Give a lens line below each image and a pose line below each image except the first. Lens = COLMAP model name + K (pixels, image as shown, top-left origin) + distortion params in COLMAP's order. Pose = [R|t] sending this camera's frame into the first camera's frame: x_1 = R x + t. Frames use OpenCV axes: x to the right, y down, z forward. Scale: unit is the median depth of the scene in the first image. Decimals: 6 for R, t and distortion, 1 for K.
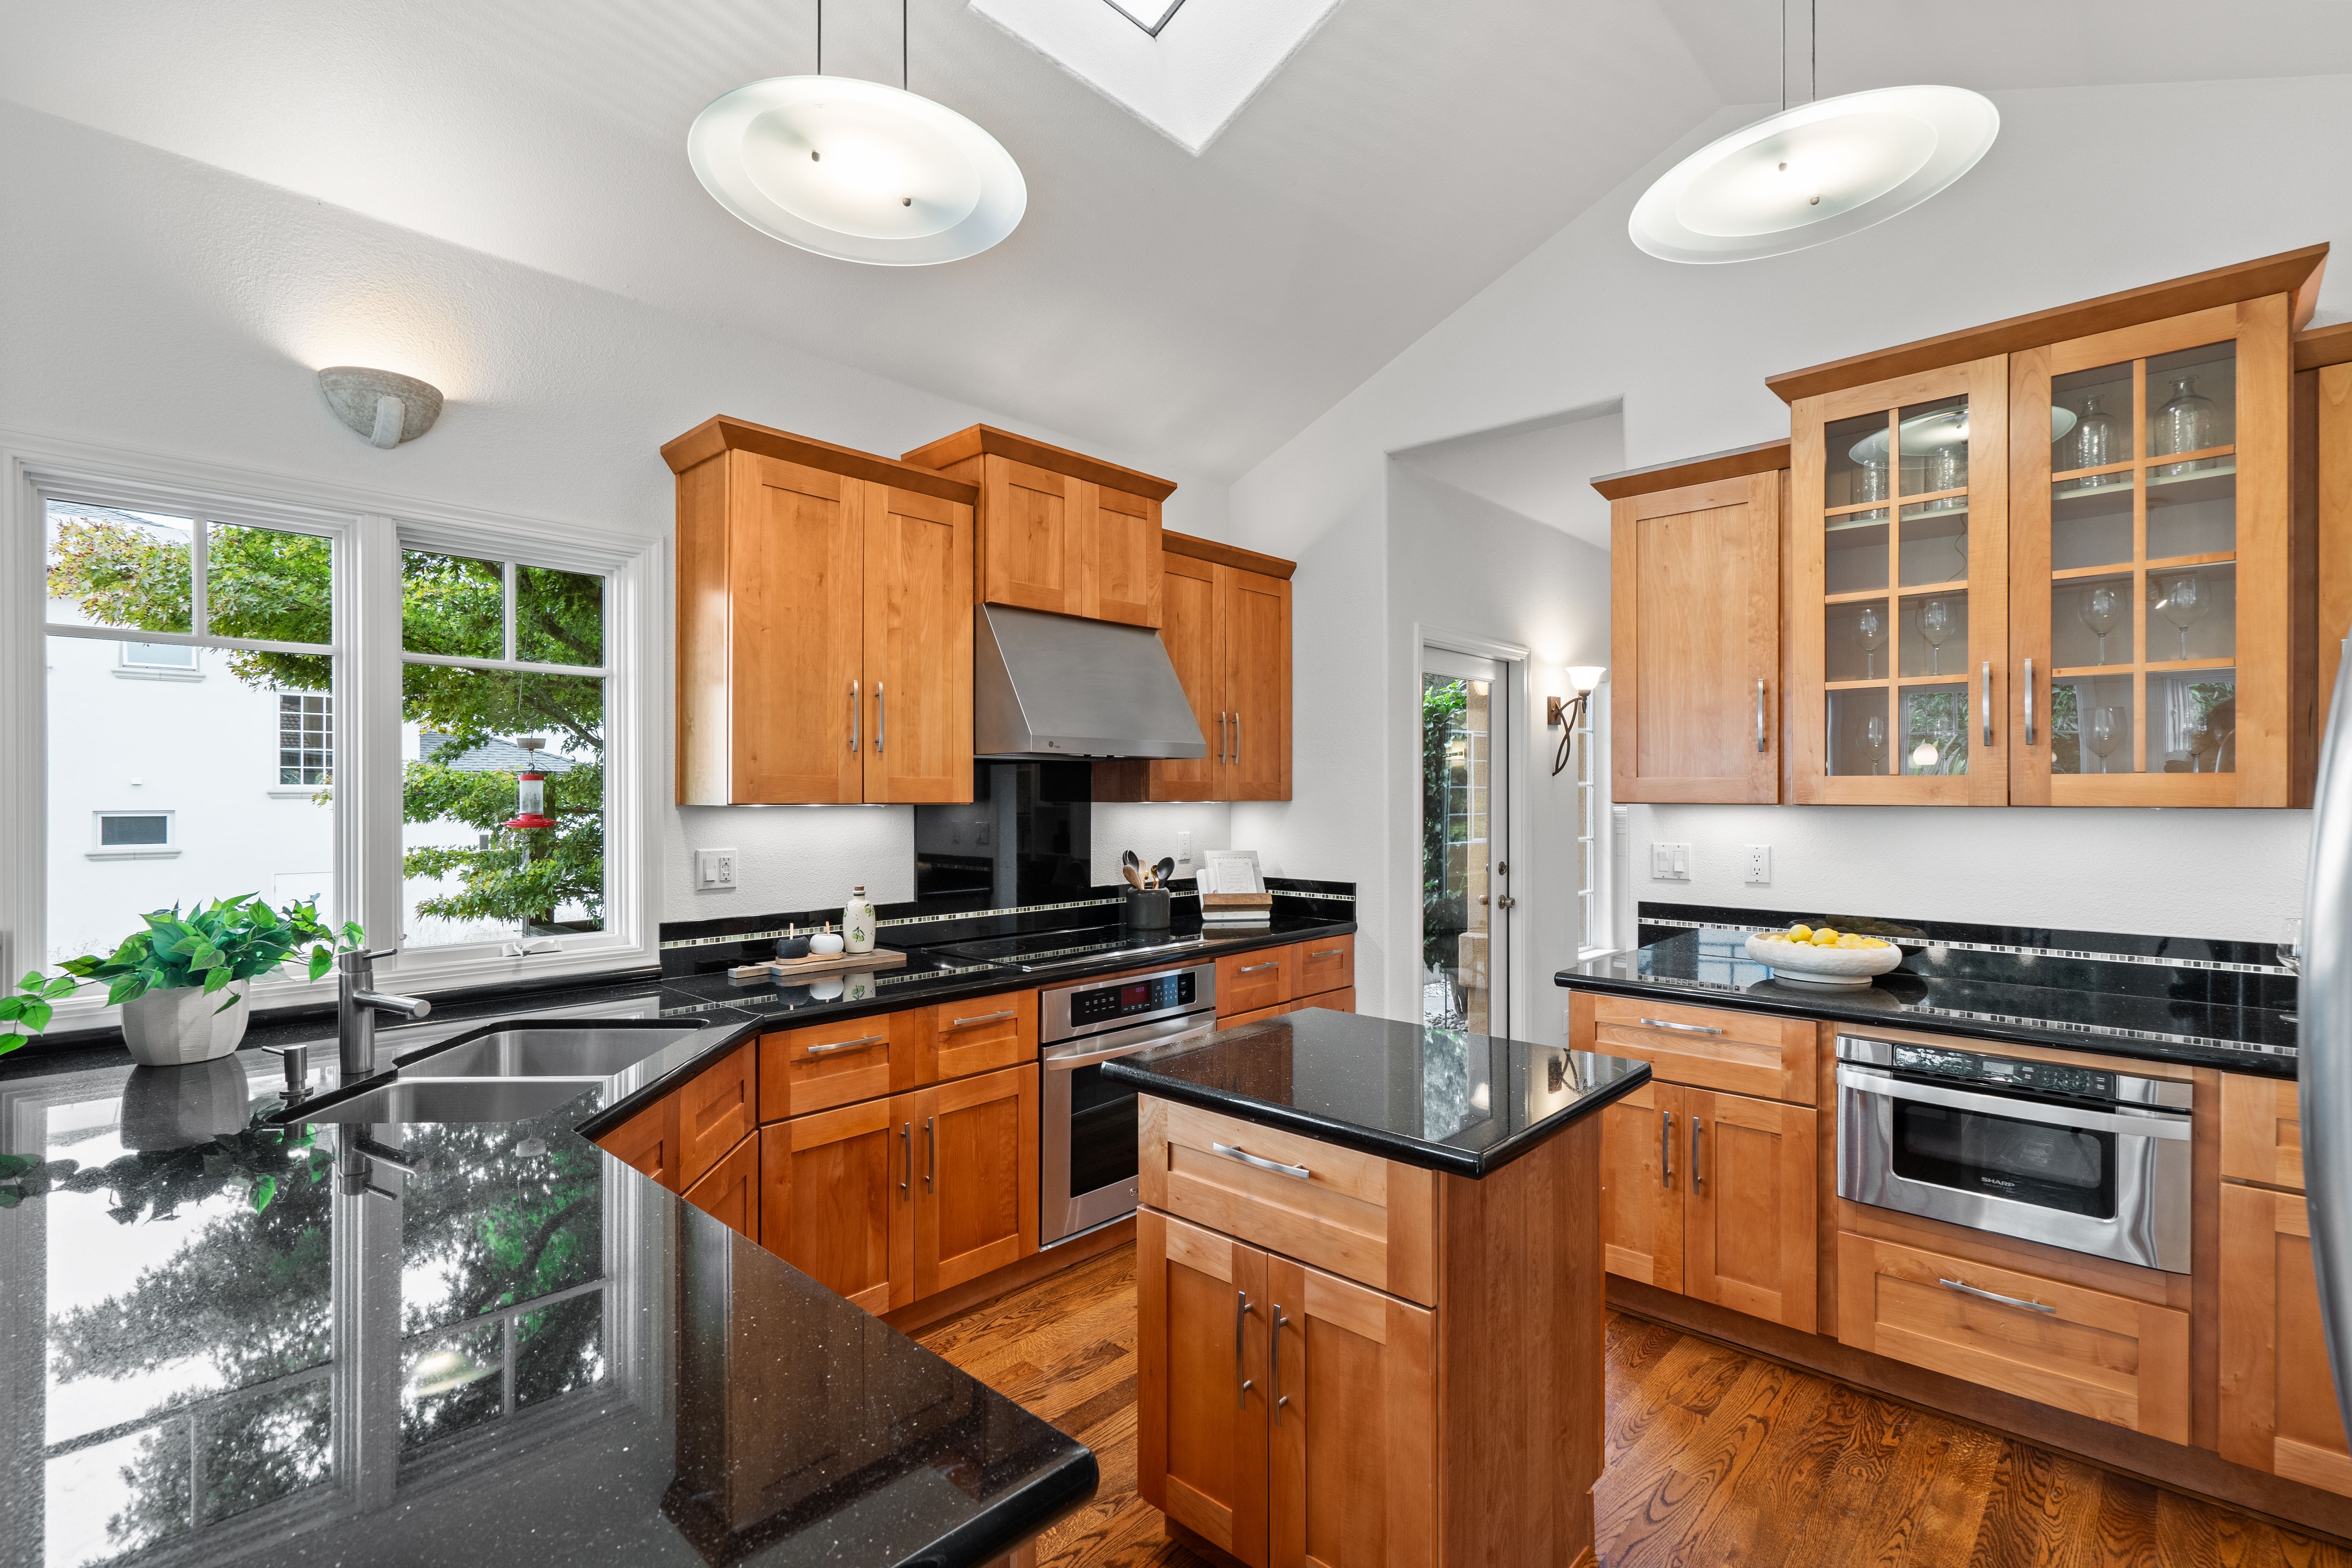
lens RADIAL K [[1069.0, 0, 1165.4], [0, 1069.0, 788.0], [0, 0, 1]] dist [-0.002152, -0.000711]
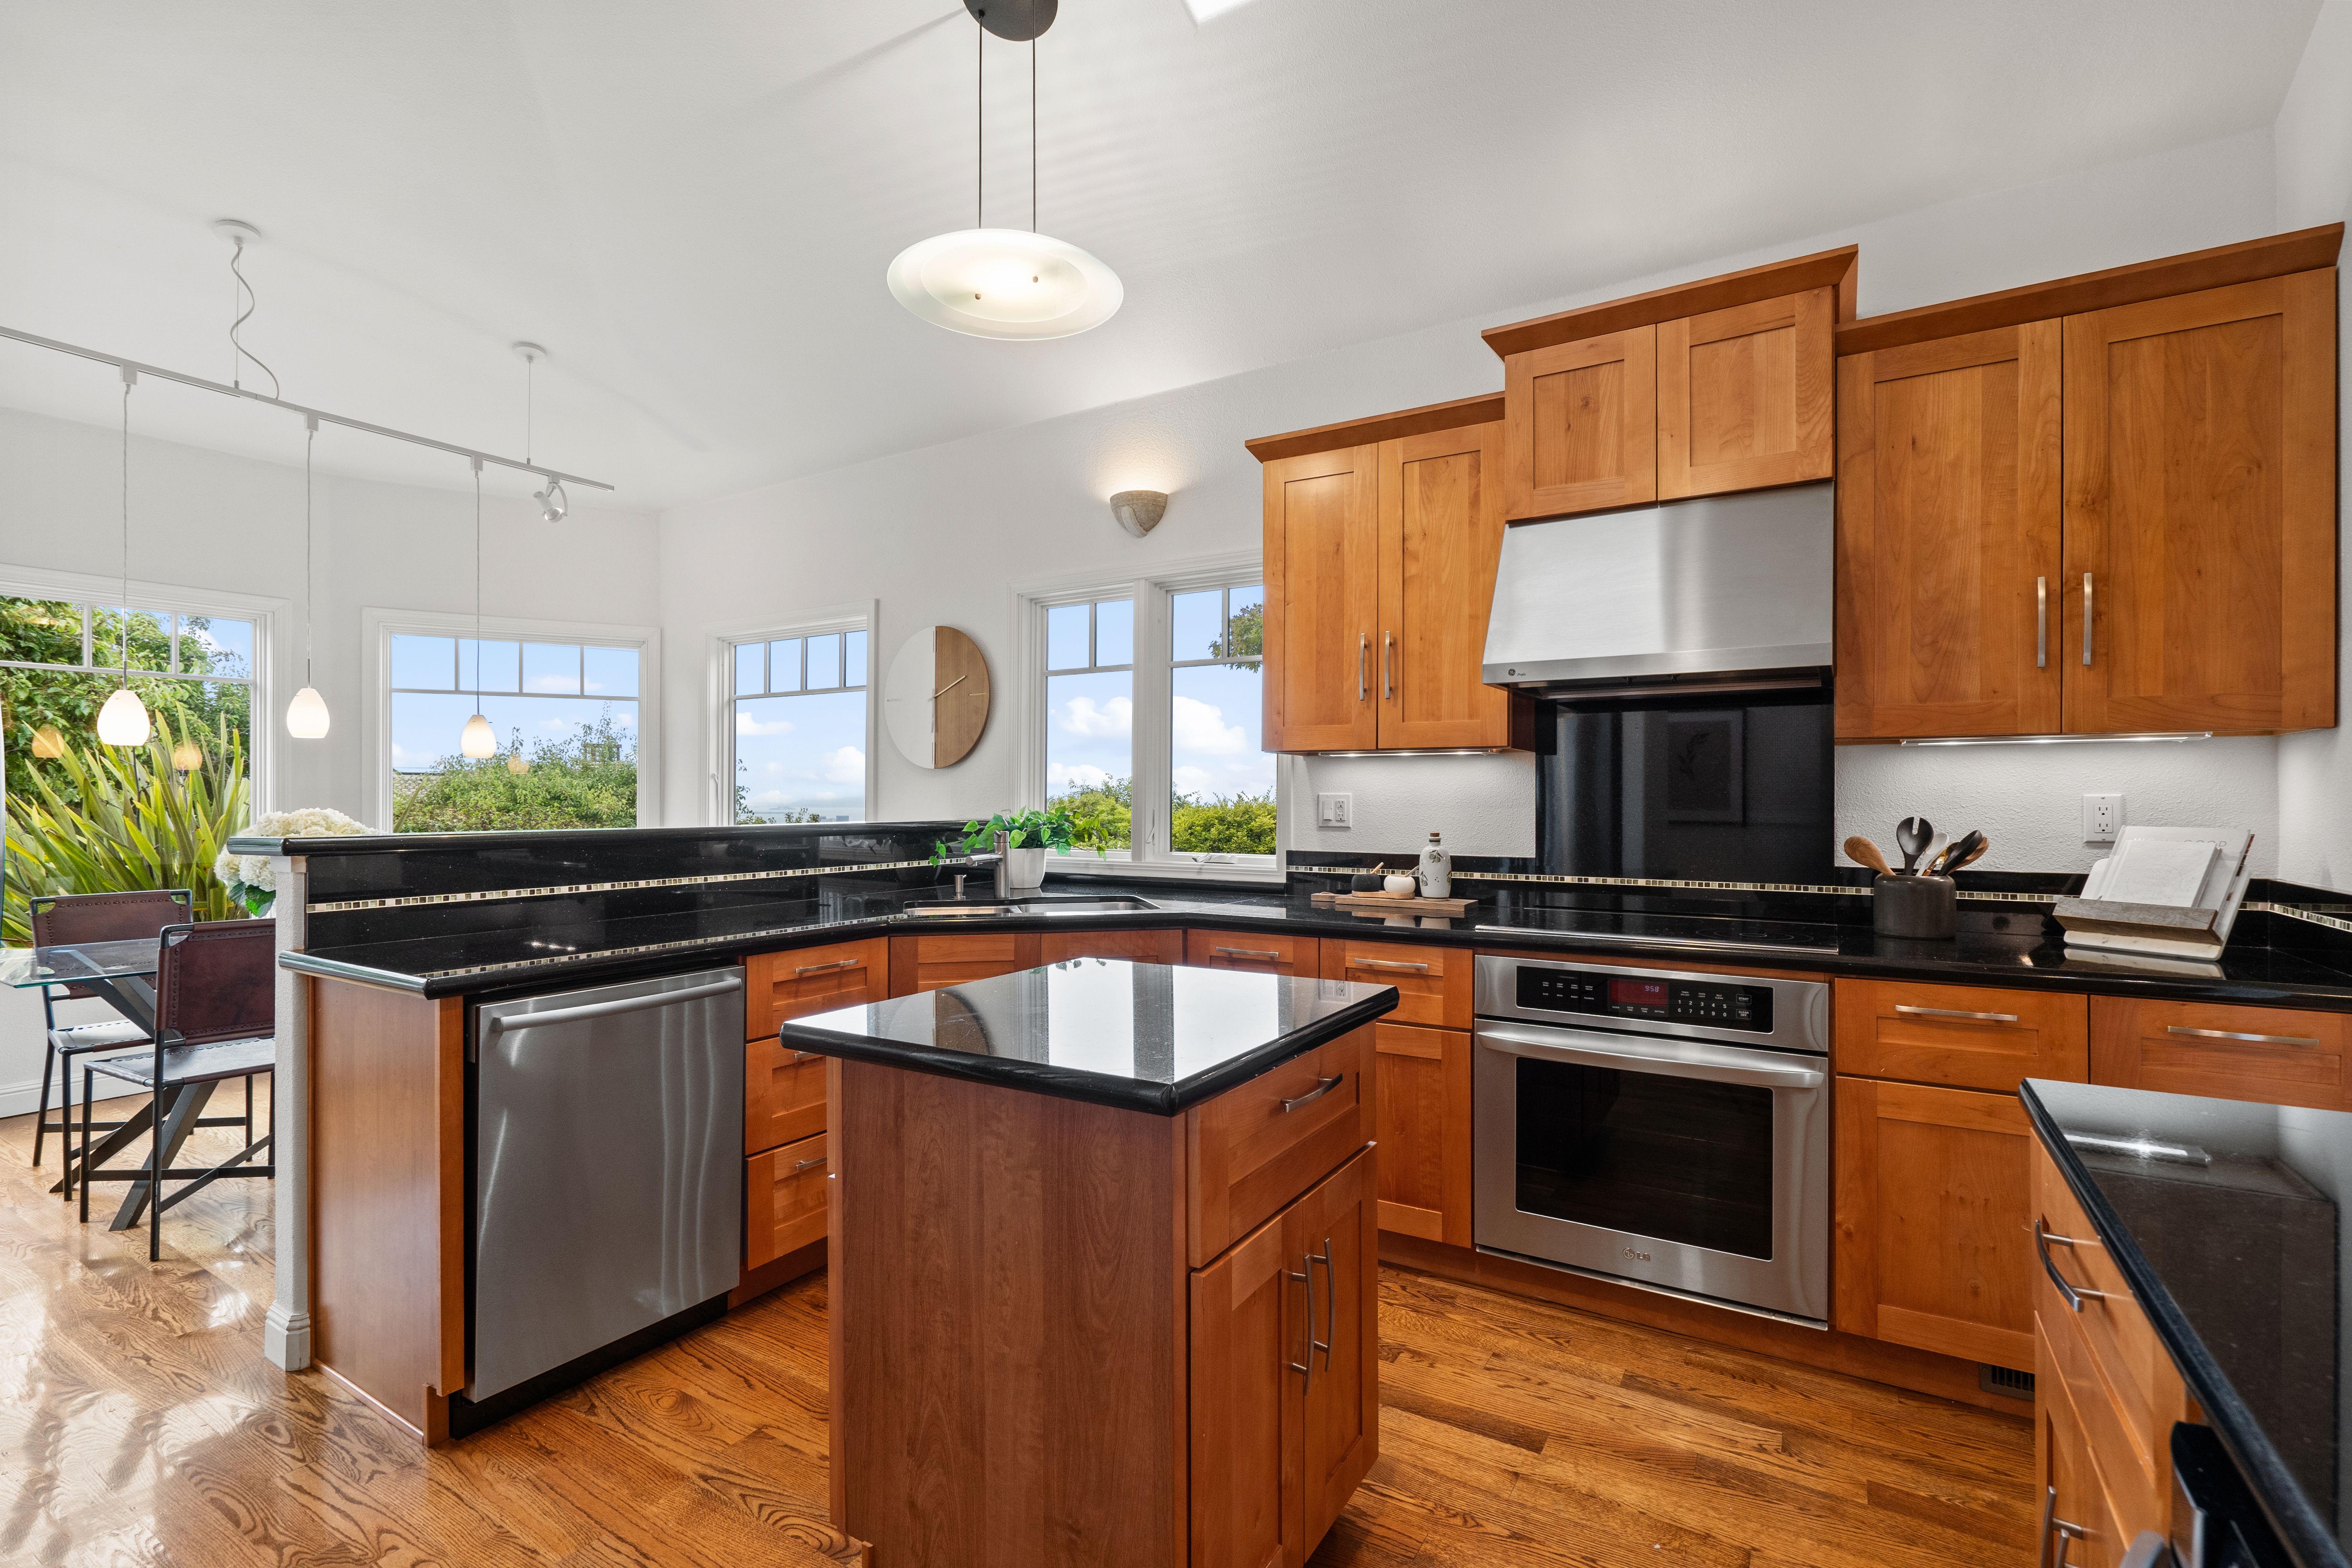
lens RADIAL K [[1069.0, 0, 1152.3], [0, 1069.0, 794.2], [0, 0, 1]] dist [-0.002152, -0.000711]
pose [[0.196111, -0.005135, -0.980568, 0.717215], [0.001178, 0.999987, -0.005001, 0.064863], [0.980581, -0.000174, 0.196114, 0.584314]]
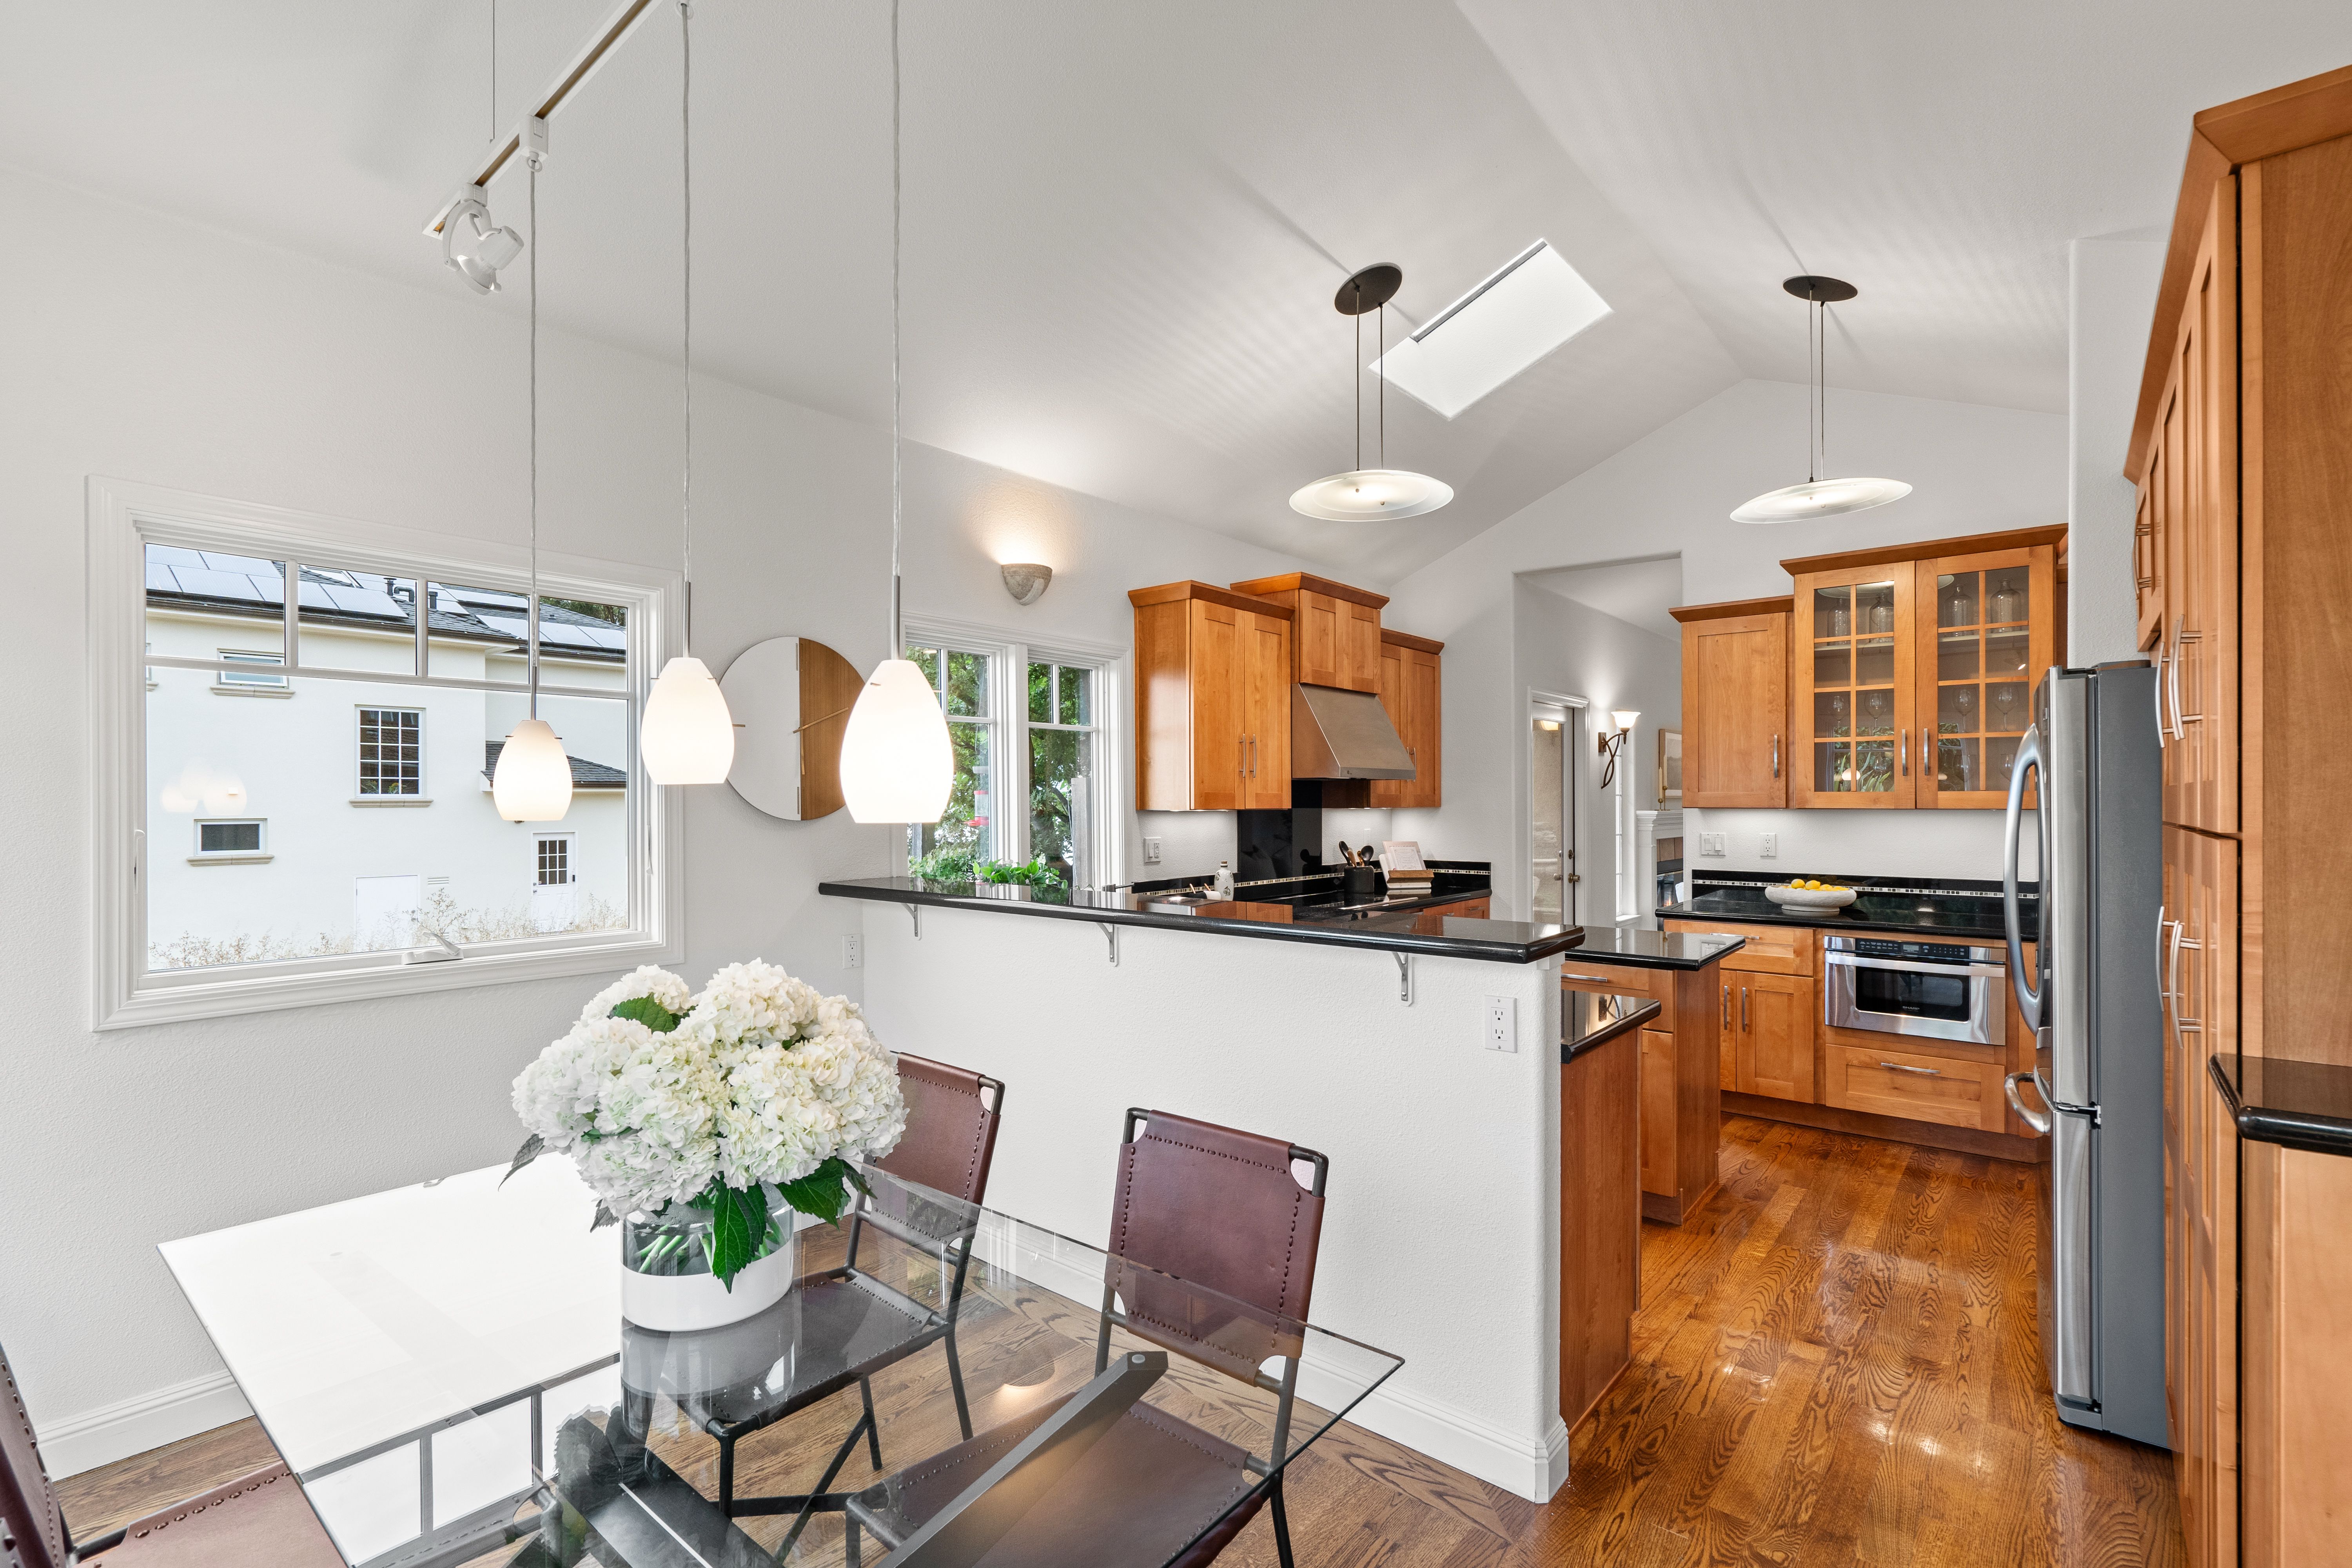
lens RADIAL K [[1069.0, 0, 1164.9], [0, 1069.0, 794.2], [0, 0, 1]] dist [-0.002152, -0.000711]
pose [[0.998258, -0.001026, 0.058992, -0.509478], [0.001092, 0.999999, -0.001079, -0.006345], [-0.058991, 0.001142, 0.998258, -0.635014]]
